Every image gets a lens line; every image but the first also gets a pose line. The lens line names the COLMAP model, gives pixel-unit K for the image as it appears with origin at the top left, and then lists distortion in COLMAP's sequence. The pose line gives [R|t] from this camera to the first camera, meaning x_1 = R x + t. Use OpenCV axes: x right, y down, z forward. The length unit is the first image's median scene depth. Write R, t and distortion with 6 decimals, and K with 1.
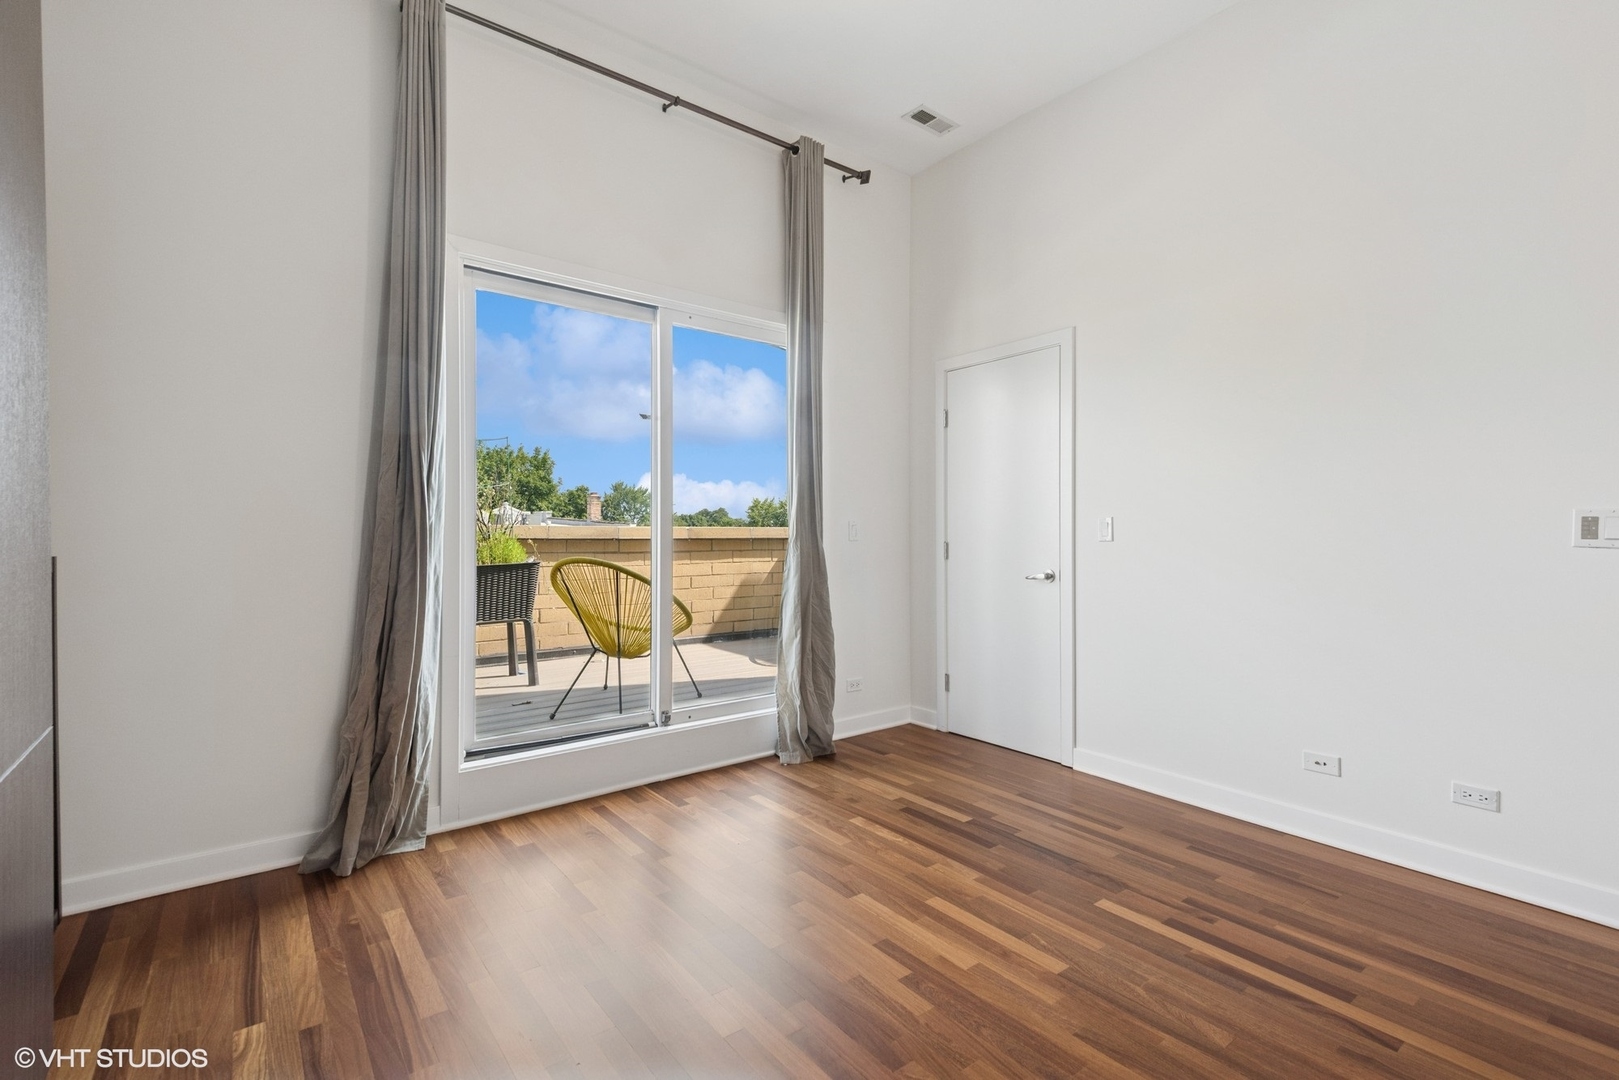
lens RADIAL K [[744.3, 0, 797.2], [0, 744.3, 540.0], [0, 0, 1]] dist [0.024005, -0.011657]
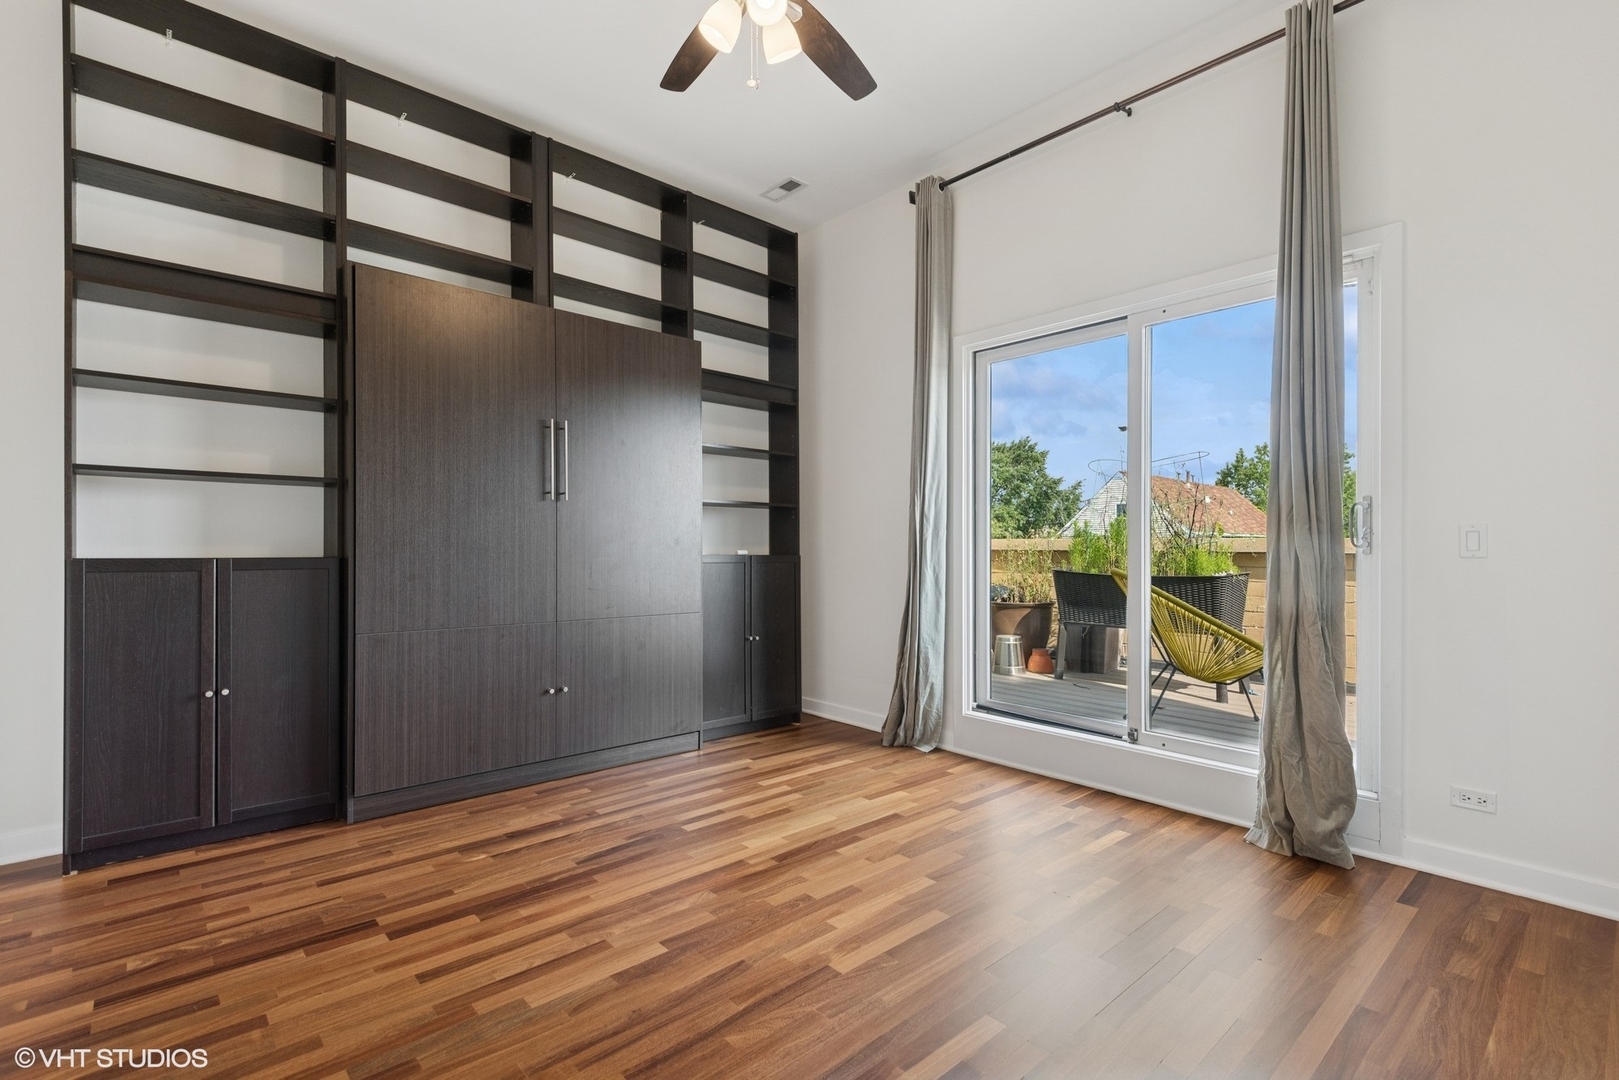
lens RADIAL K [[744.3, 0, 792.8], [0, 744.3, 541.4], [0, 0, 1]] dist [0.024005, -0.011657]
pose [[0.054280, -0.005296, -0.998512, 0.910496], [-0.011532, 0.999916, -0.005930, -0.005922], [0.998459, 0.011836, 0.054215, 0.579067]]
